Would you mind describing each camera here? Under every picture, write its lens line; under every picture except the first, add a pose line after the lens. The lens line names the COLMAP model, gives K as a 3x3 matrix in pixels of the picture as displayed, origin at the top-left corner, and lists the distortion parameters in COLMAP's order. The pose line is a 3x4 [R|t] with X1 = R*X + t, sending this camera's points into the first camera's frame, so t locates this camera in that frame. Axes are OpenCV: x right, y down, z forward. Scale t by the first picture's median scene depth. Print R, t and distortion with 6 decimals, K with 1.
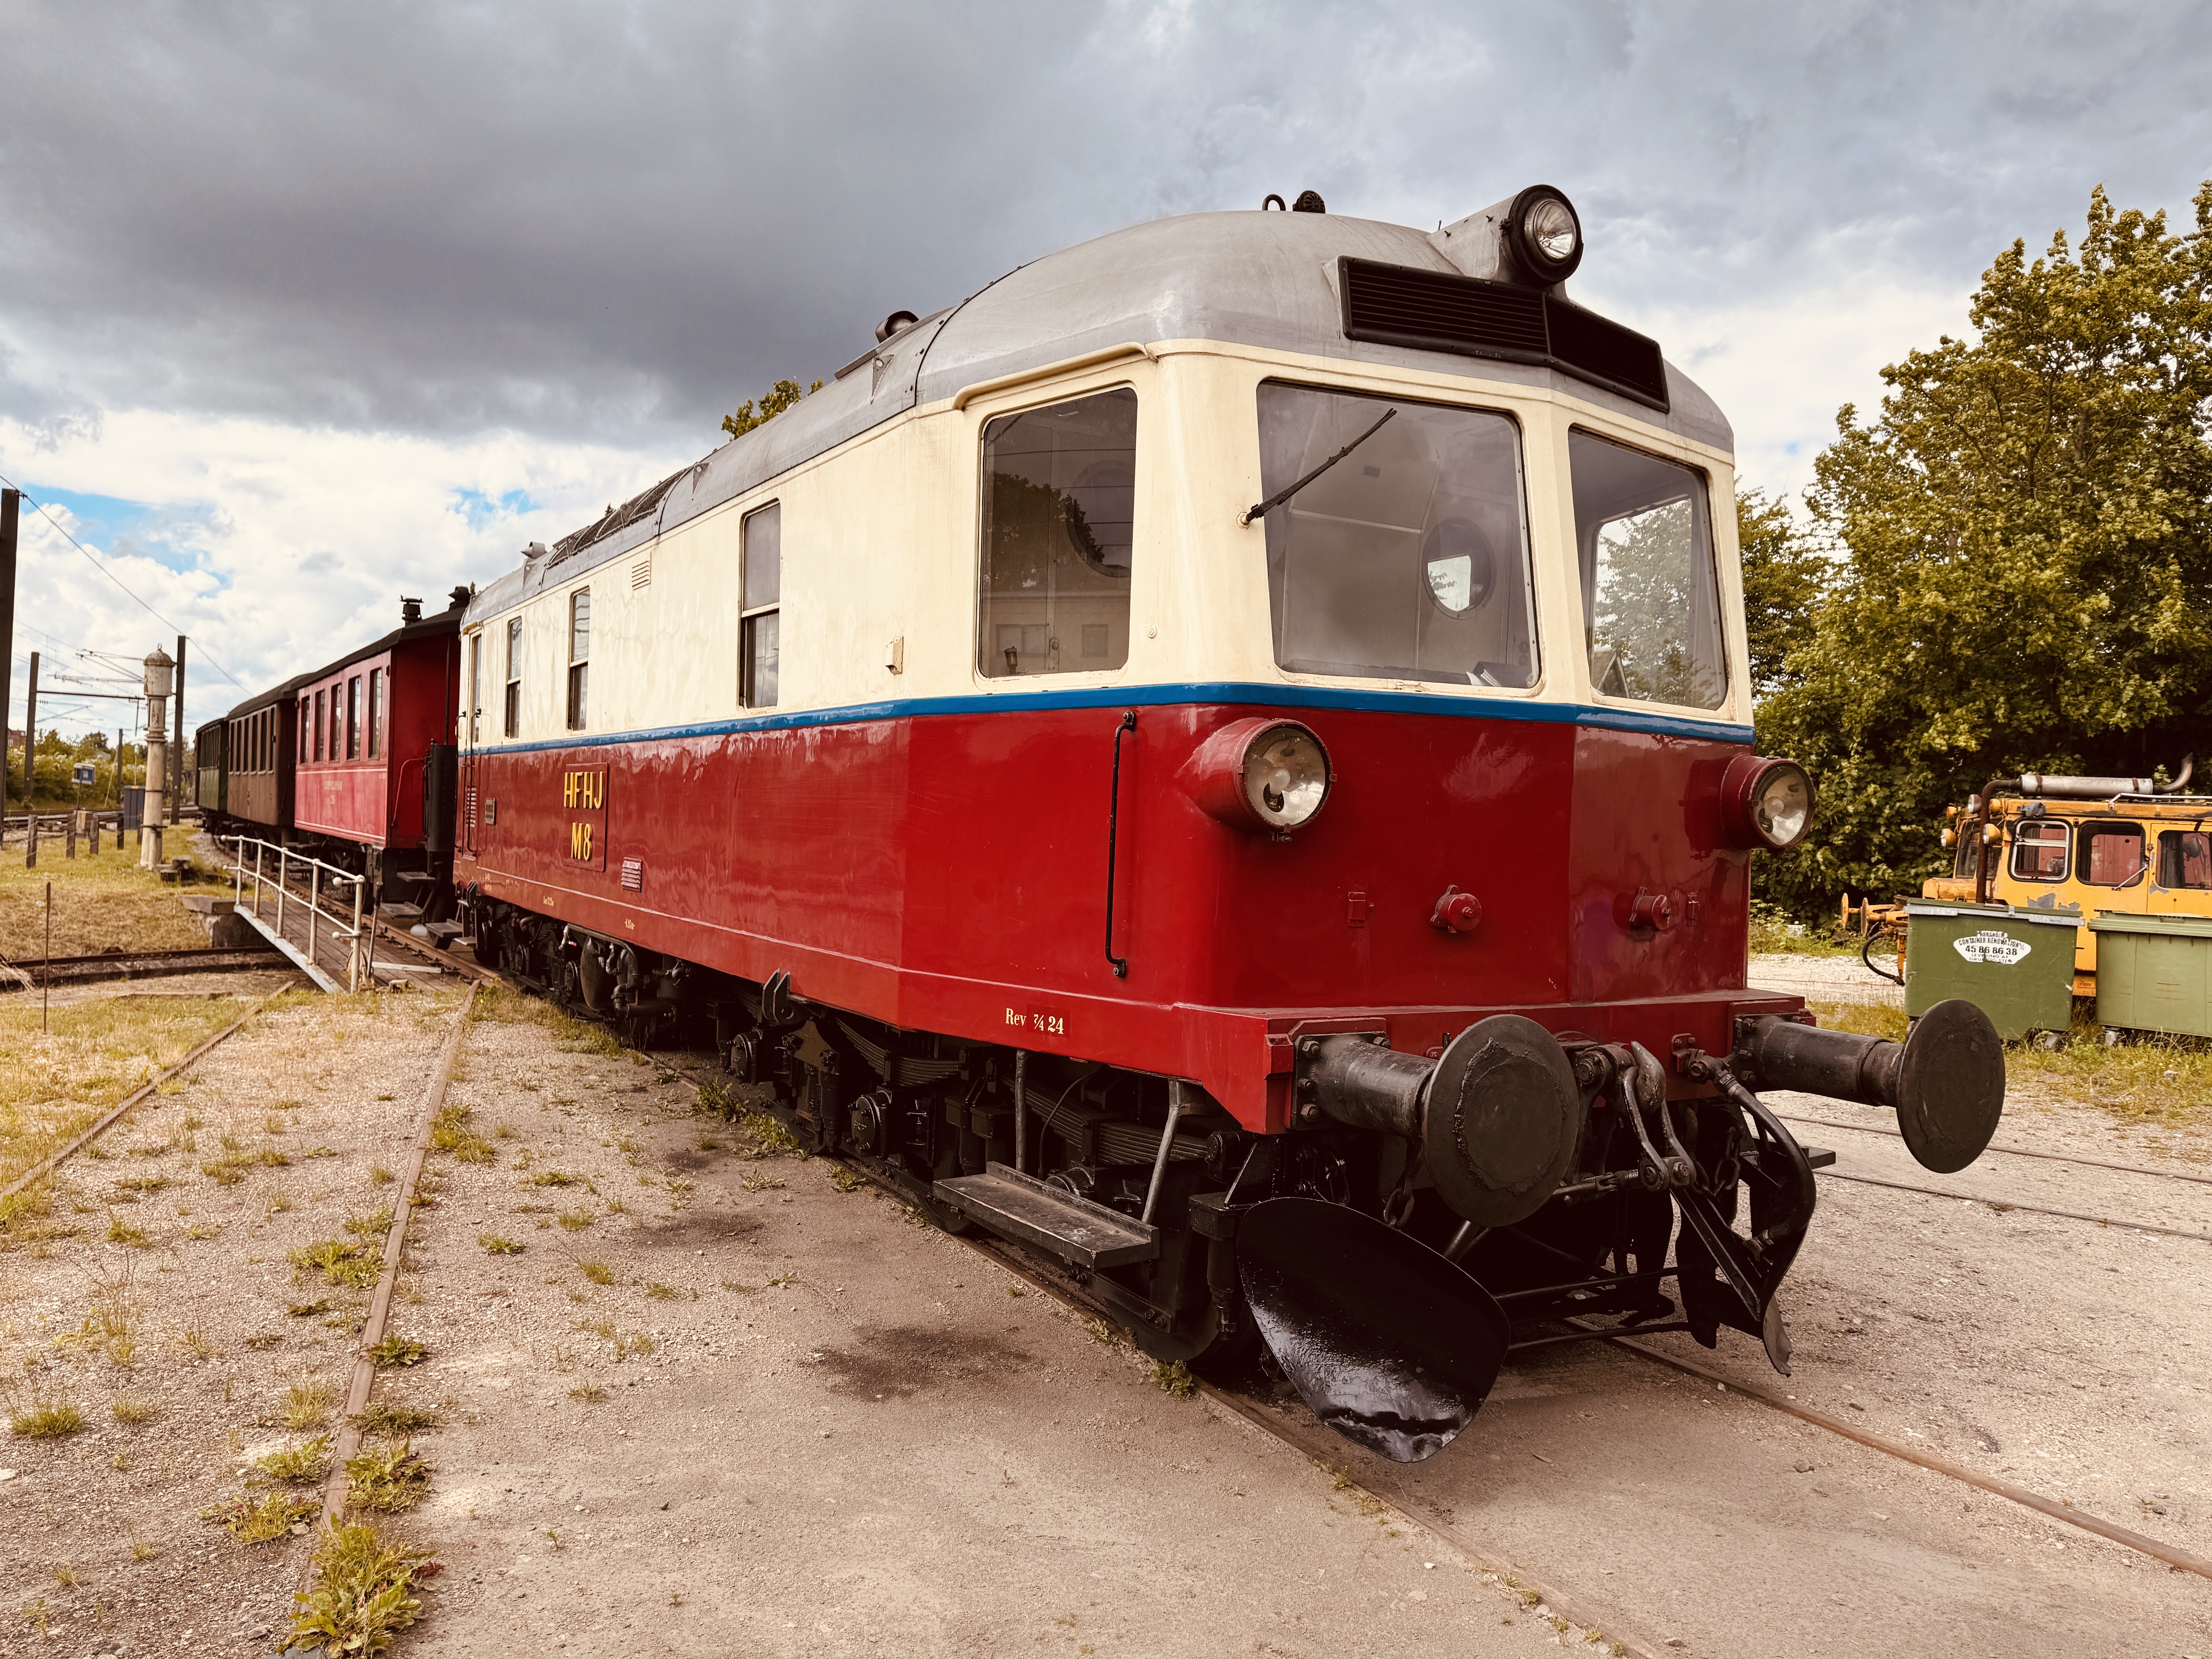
lens RADIAL K [[1540.8, 0, 1101.6], [0, 1540.8, 810.1], [0, 0, 1]] dist [0.060609, -0.077758]
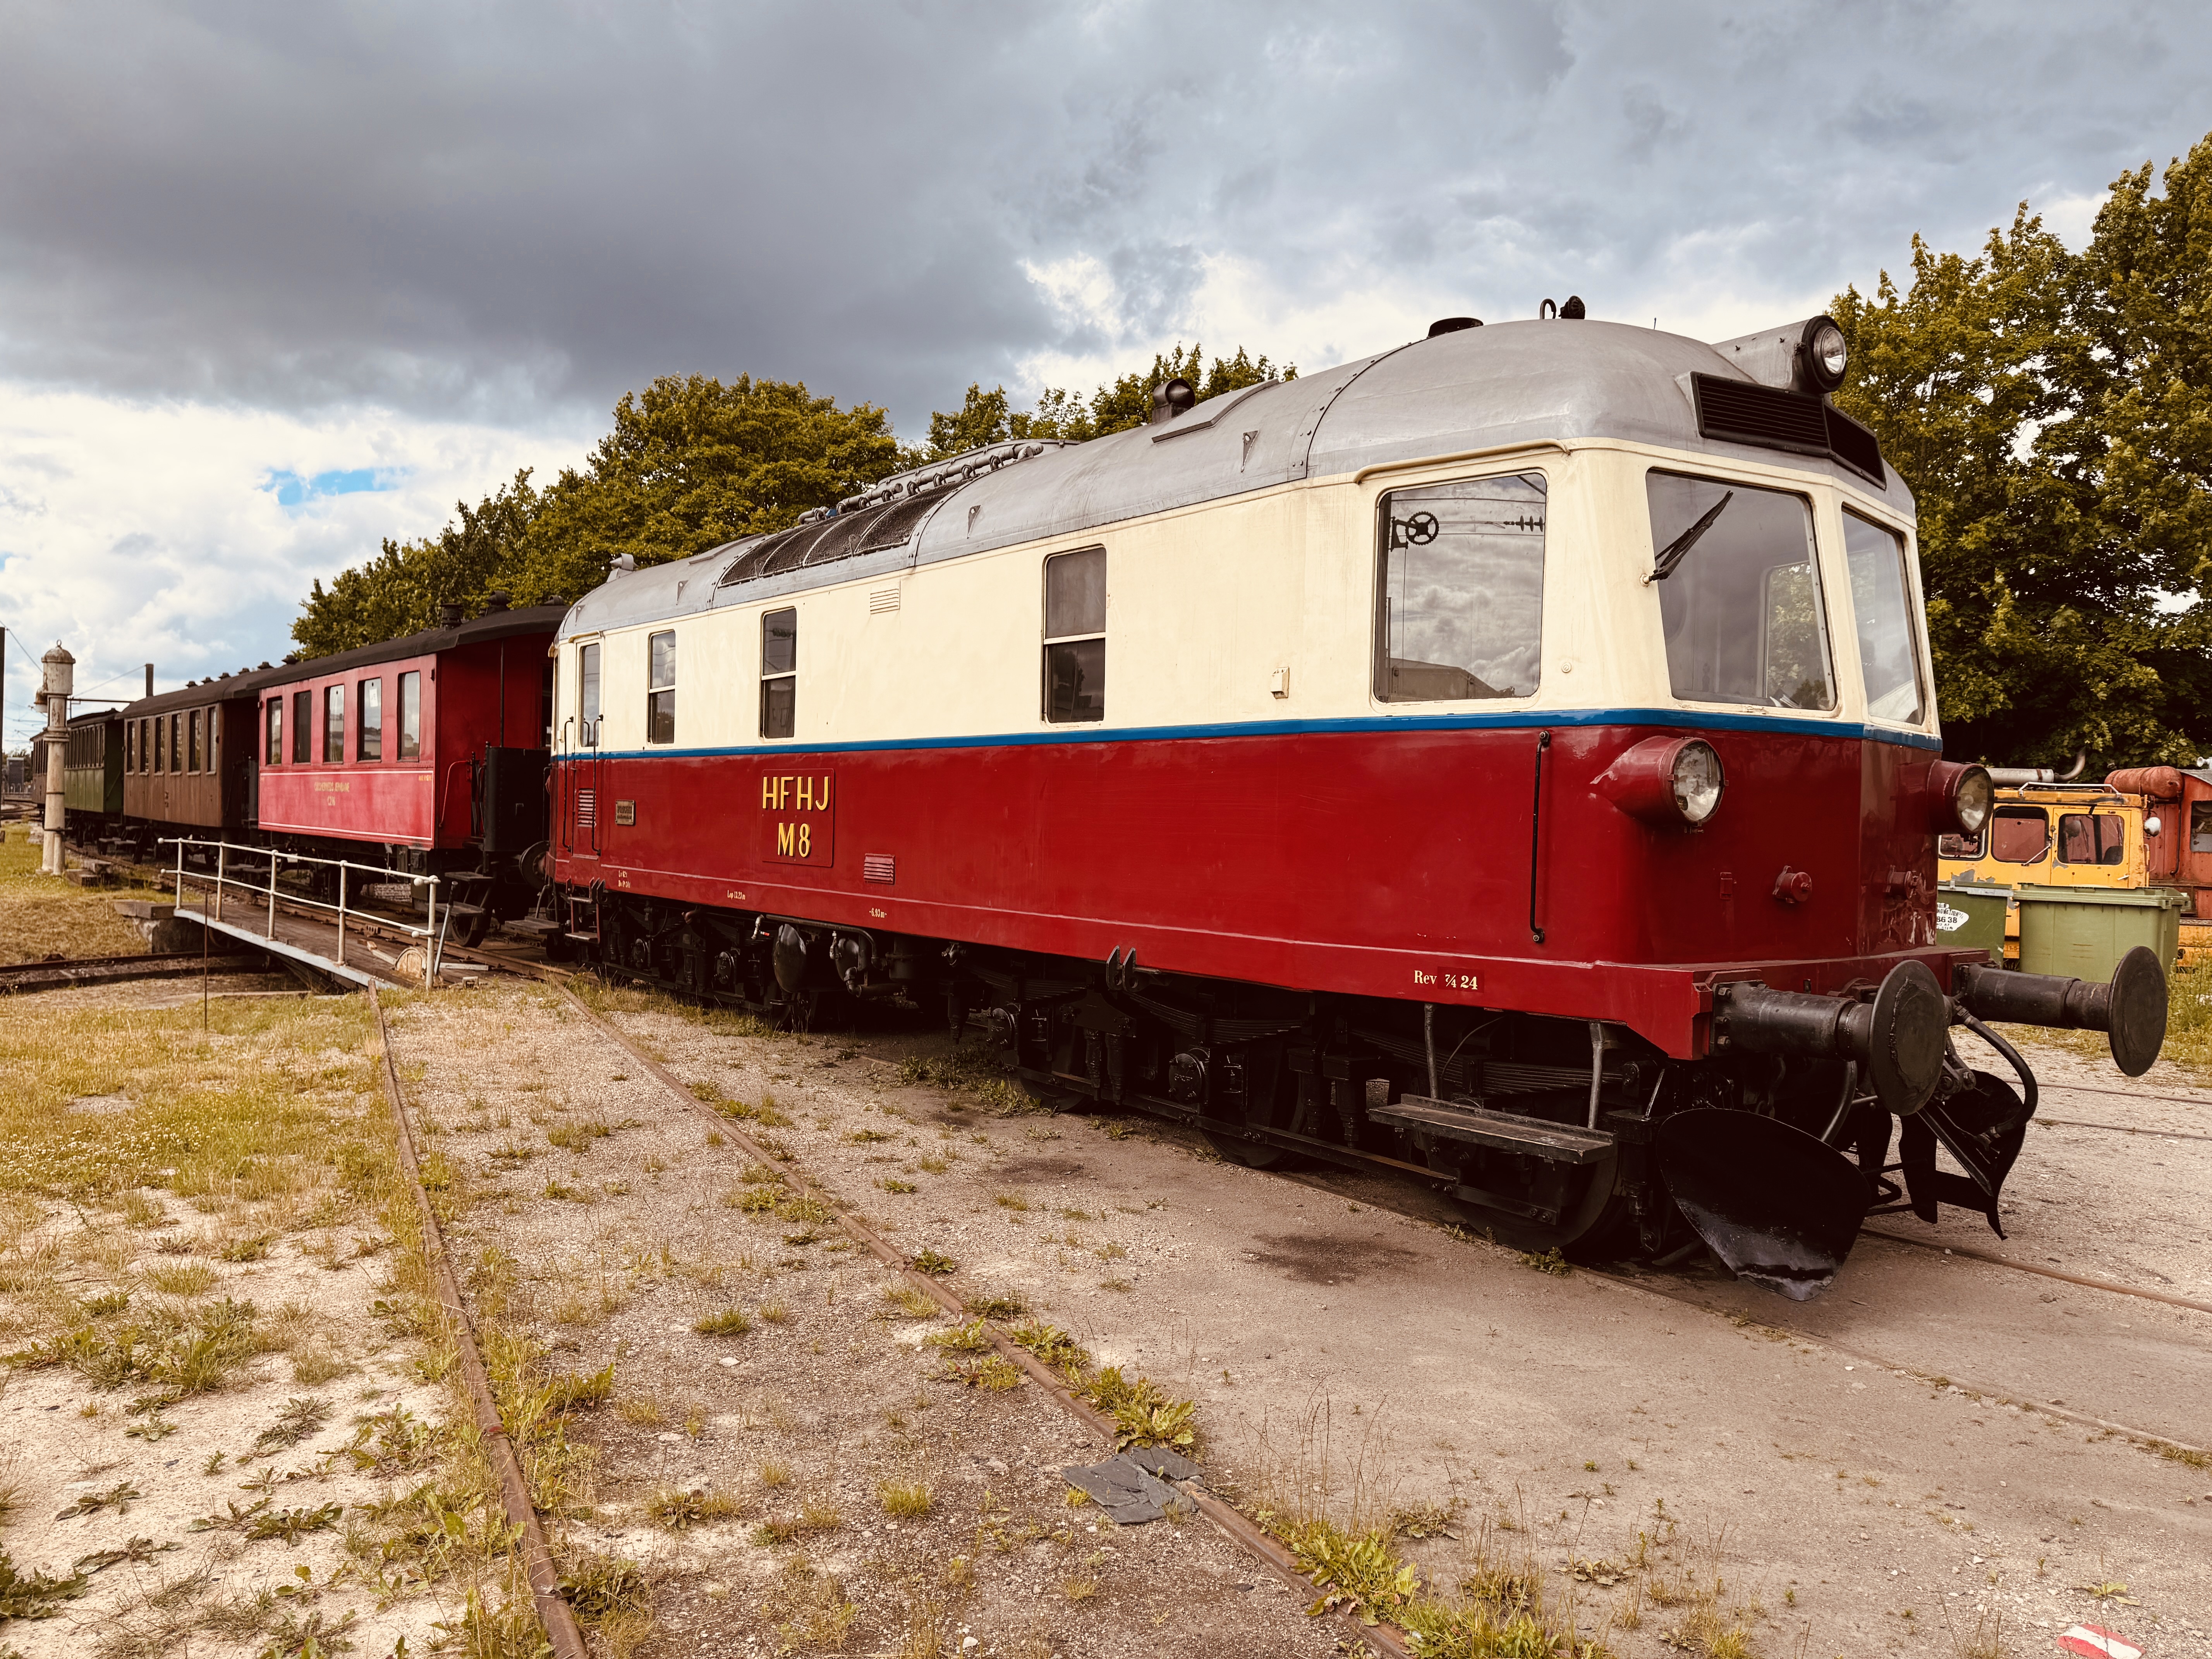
lens RADIAL K [[1522.4, 0, 1123.5], [0, 1522.4, 825.7], [0, 0, 1]] dist [0.074631, -0.103228]
pose [[0.993592, -0.011267, 0.112460, -0.298773], [0.009525, 0.999826, 0.016010, -0.006938], [-0.112621, -0.014836, 0.993527, -0.134033]]
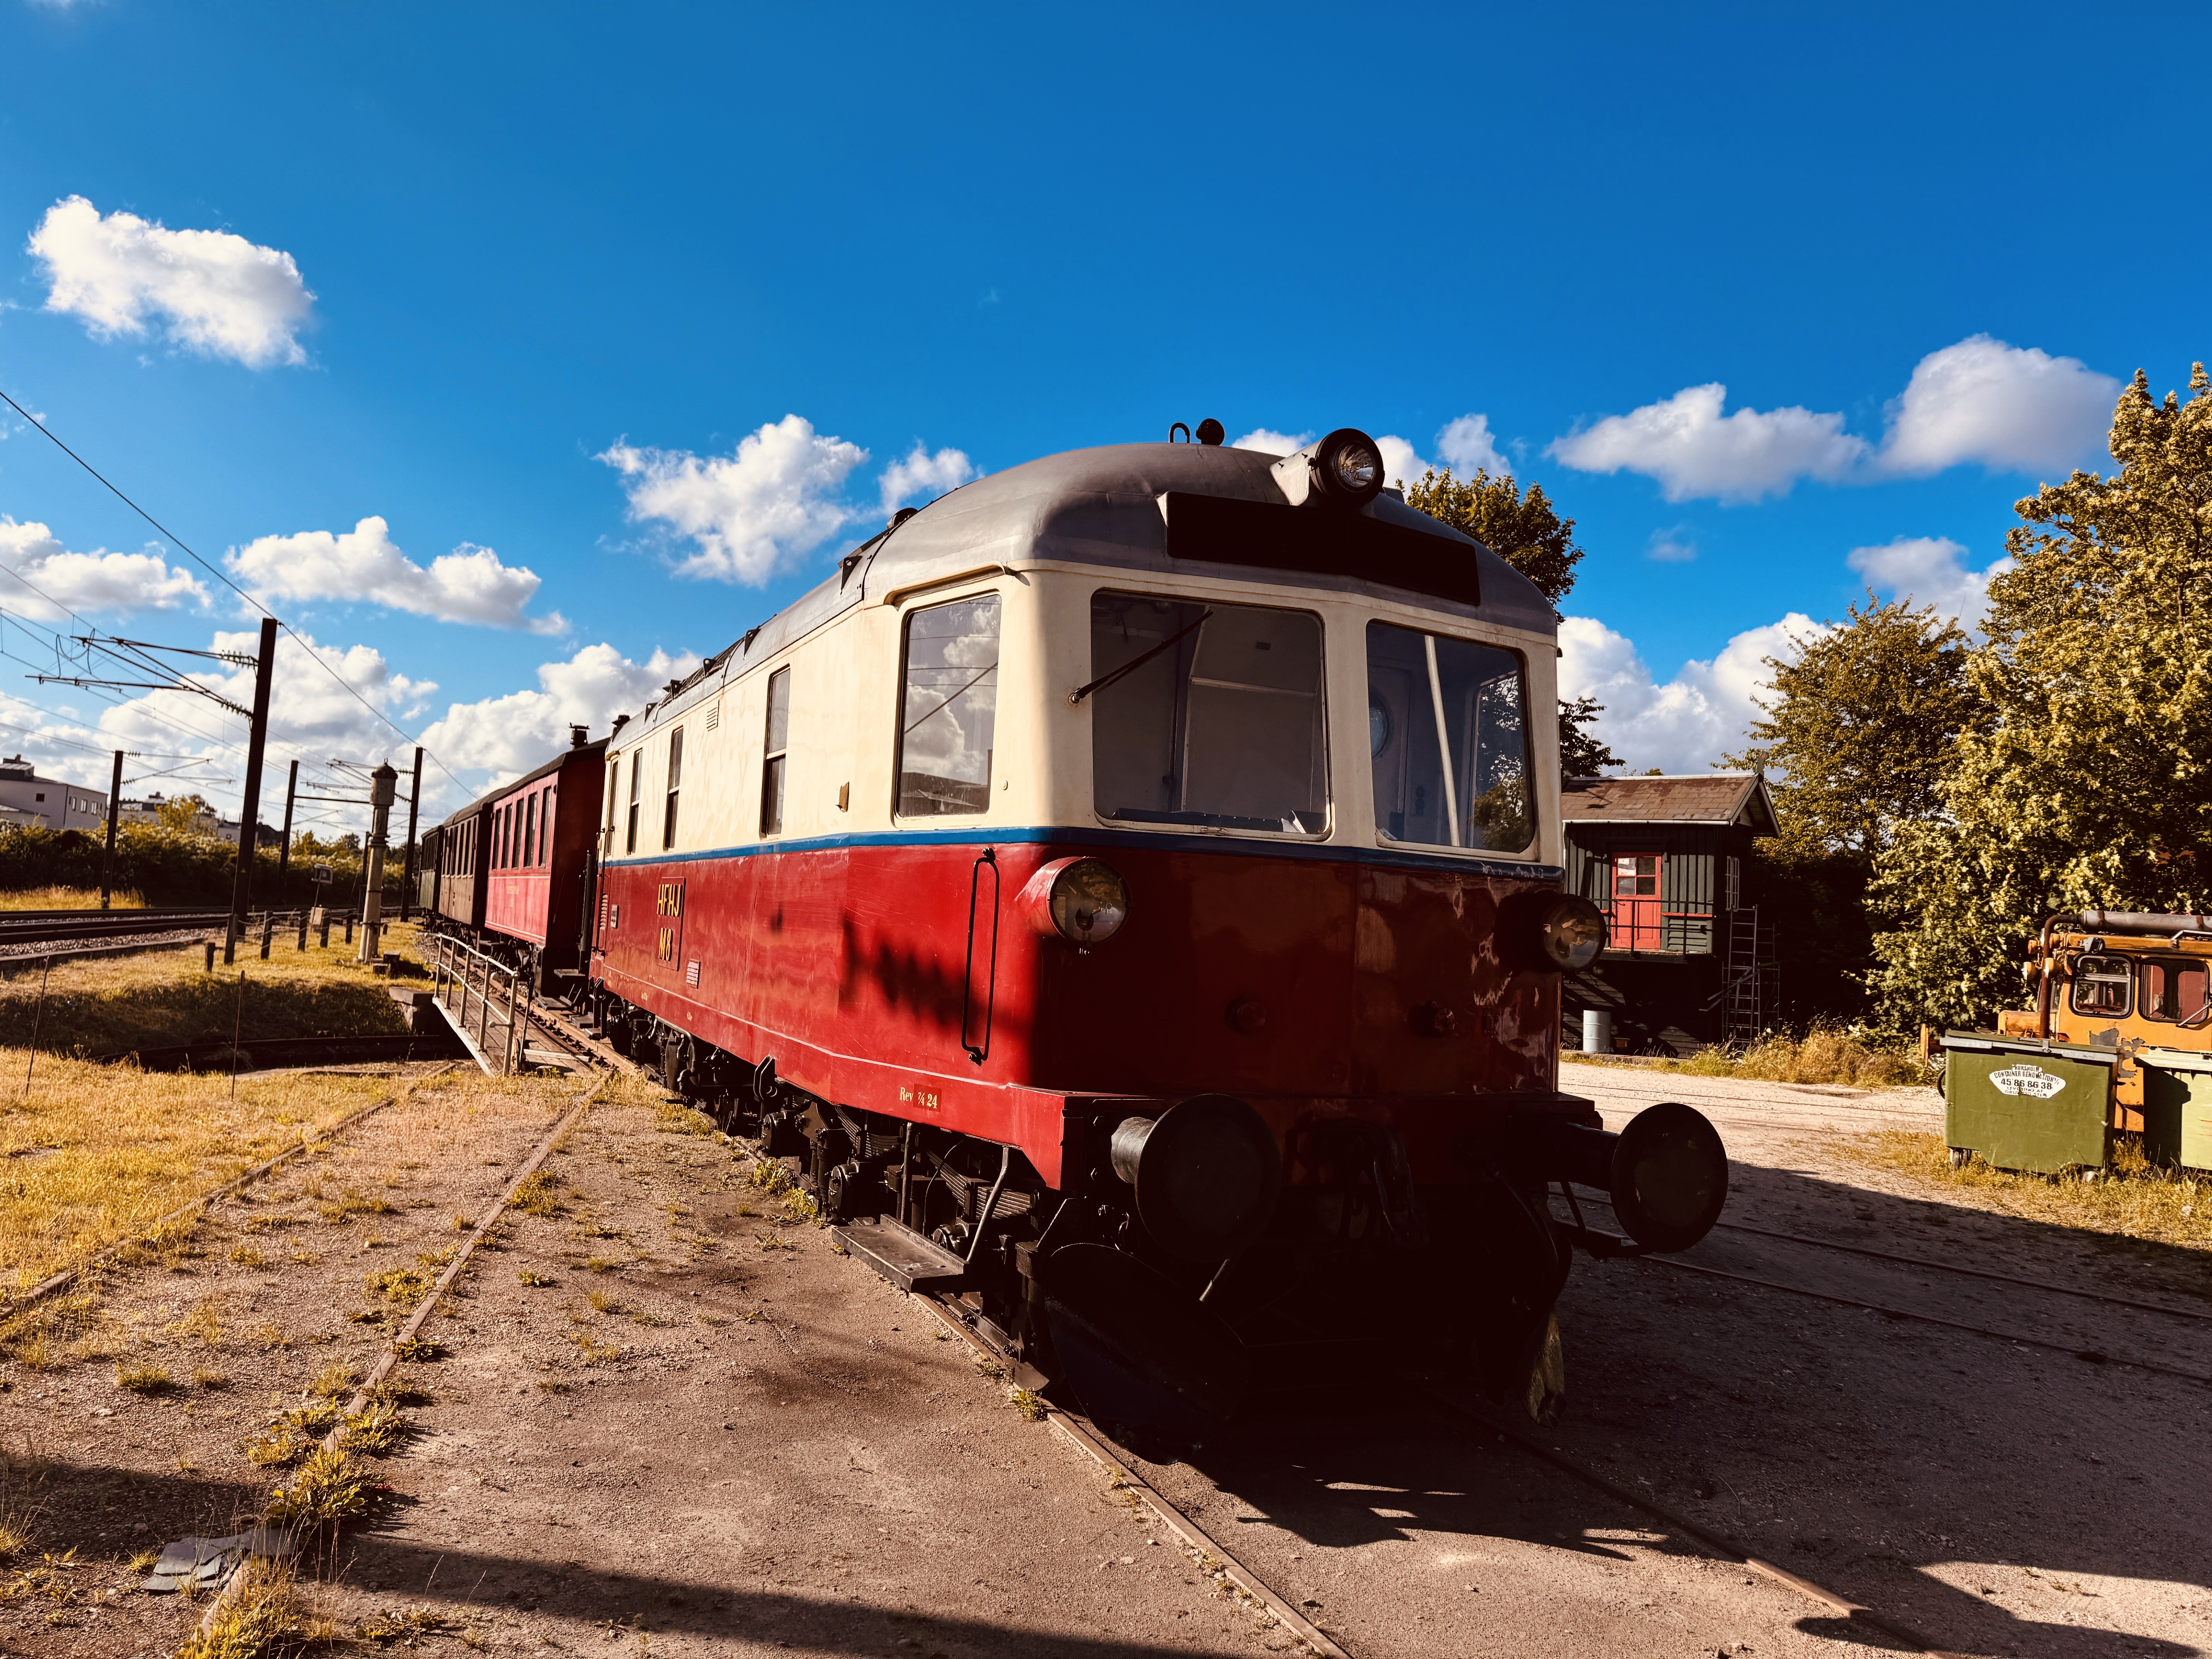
lens RADIAL K [[1522.4, 0, 1123.5], [0, 1522.4, 825.7], [0, 0, 1]] dist [0.074631, -0.103228]
pose [[0.994307, 0.014347, -0.105583, 0.165936], [-0.021123, 0.997768, -0.063341, -0.004042], [0.104439, 0.065210, 0.992391, -0.140218]]
